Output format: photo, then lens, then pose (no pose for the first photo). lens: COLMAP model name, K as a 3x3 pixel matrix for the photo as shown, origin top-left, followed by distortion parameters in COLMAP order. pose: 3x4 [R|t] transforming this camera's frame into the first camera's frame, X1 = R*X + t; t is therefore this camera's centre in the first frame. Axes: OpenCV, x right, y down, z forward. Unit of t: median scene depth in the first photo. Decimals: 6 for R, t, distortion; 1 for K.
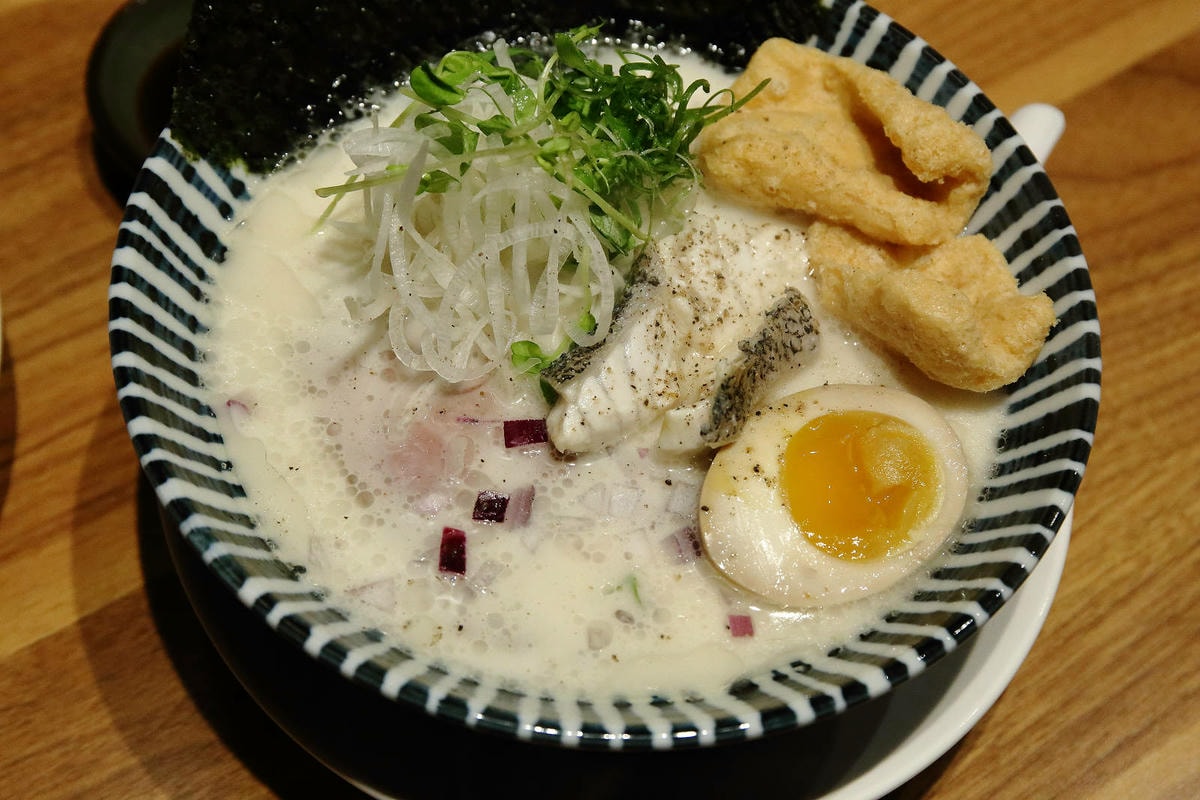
lens RADIAL K [[2064.7, 0, 606.6], [0, 2064.7, 396.4], [0, 0, 1]] dist [0.045906, 0.000000]
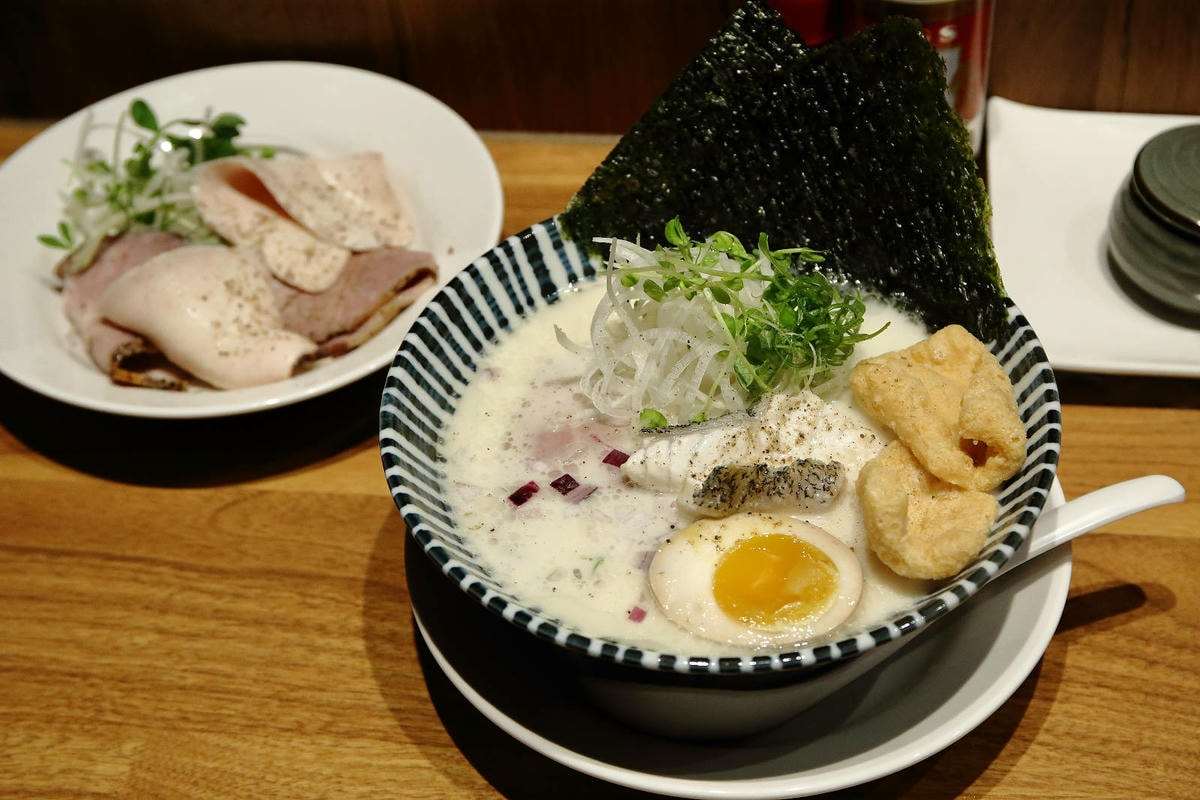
lens RADIAL K [[2001.3, 0, 595.8], [0, 2001.3, 398.7], [0, 0, 1]] dist [0.101346, 0.000000]
pose [[0.740172, 0.375798, -0.557604, 0.708109], [-0.495584, 0.865347, -0.074644, 0.091955], [0.454470, 0.331589, 0.826744, -0.199256]]
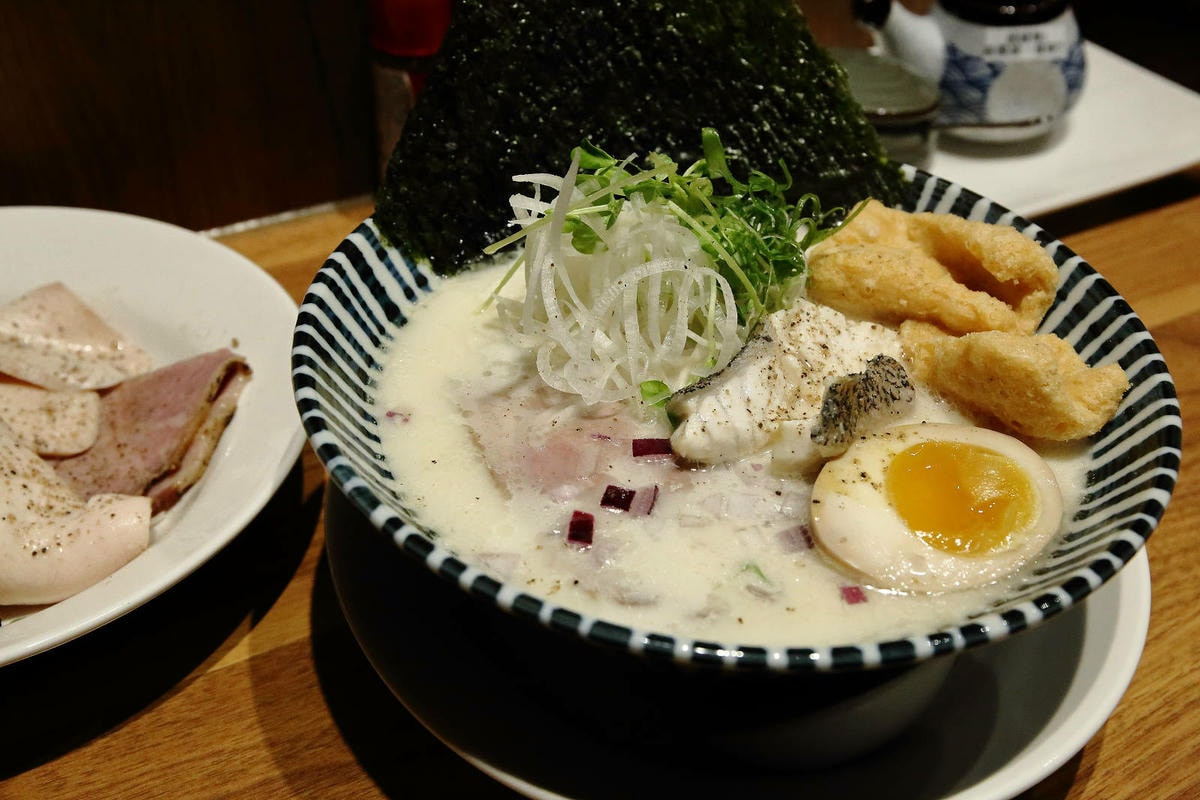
lens RADIAL K [[1349.5, 0, 602.8], [0, 1349.5, 403.8], [0, 0, 1]] dist [0.001566, 0.000000]
pose [[0.996213, 0.024661, -0.083379, -0.005283], [-0.051438, 0.940285, -0.336478, 0.233932], [0.070102, 0.339493, 0.937993, 0.299726]]
